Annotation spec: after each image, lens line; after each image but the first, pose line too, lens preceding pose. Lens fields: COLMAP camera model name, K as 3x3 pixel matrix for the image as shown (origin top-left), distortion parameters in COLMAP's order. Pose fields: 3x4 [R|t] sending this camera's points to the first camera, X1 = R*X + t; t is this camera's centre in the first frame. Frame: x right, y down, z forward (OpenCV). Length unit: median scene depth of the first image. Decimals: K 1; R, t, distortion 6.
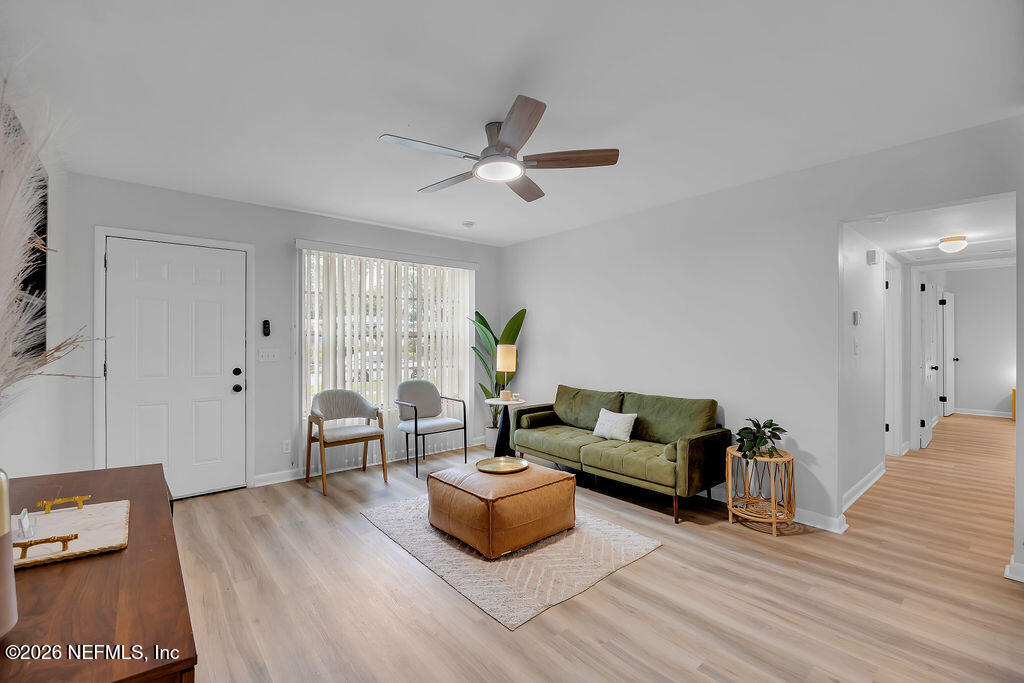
lens RADIAL K [[449.0, 0, 512.5], [0, 449.0, 342.9], [0, 0, 1]] dist [-0.019196, 0.000090]
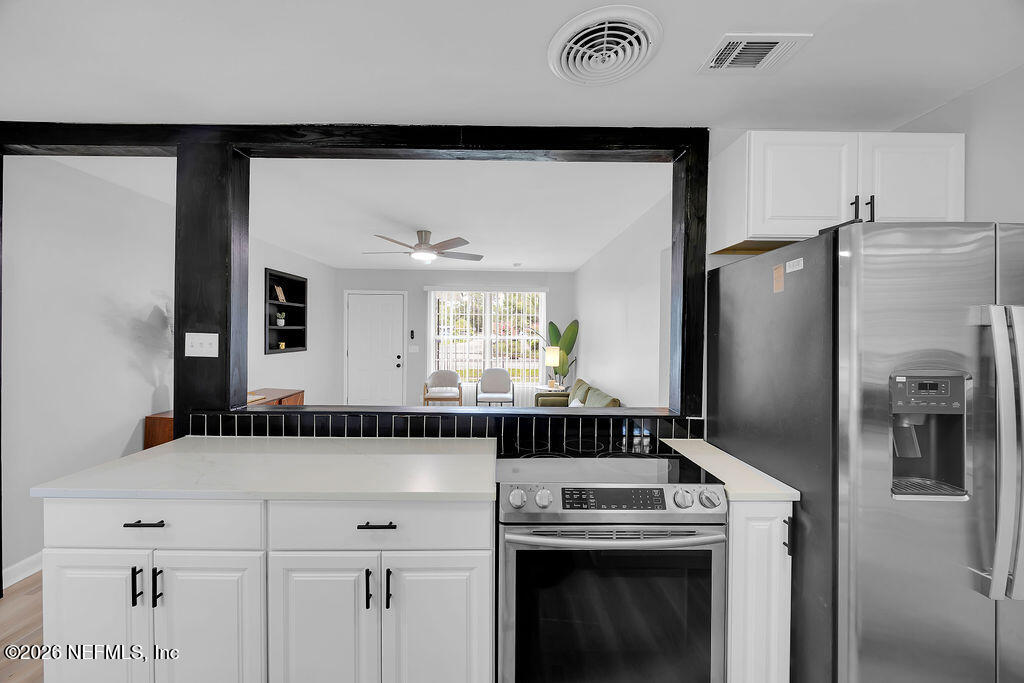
lens RADIAL K [[387.9, 0, 510.7], [0, 387.9, 334.6], [0, 0, 1]] dist [-0.001875, -0.000043]
pose [[0.768797, 0.010411, -0.639408, 0.840881], [-0.011378, 0.999932, 0.002600, -0.043326], [0.639391, 0.005276, 0.768864, 0.010397]]
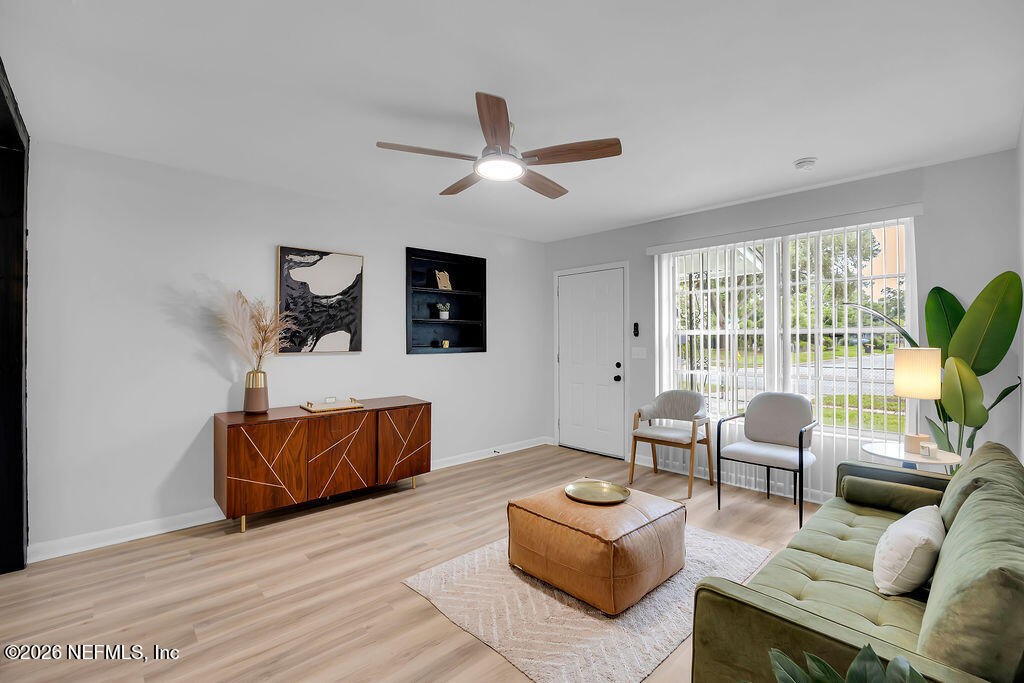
lens RADIAL K [[449.0, 0, 512.5], [0, 449.0, 342.9], [0, 0, 1]] dist [-0.019196, 0.000090]
pose [[0.044087, 0.007757, -0.998998, 0.633404], [-0.001210, 0.999970, 0.007711, -0.006943], [0.999027, 0.000869, 0.044095, 0.647877]]
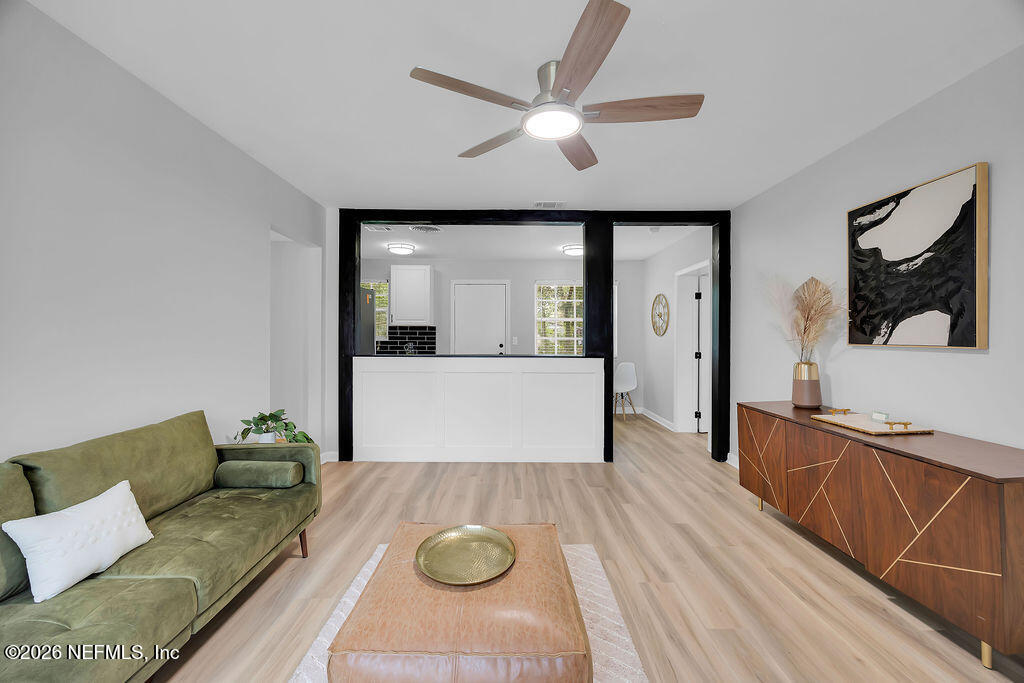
lens RADIAL K [[387.9, 0, 510.7], [0, 387.9, 334.6], [0, 0, 1]] dist [-0.001875, -0.000043]
pose [[-0.763632, 0.001873, 0.645648, -0.298404], [0.000846, 0.999998, -0.001900, 0.006514], [-0.645651, -0.000905, -0.763632, 1.069489]]
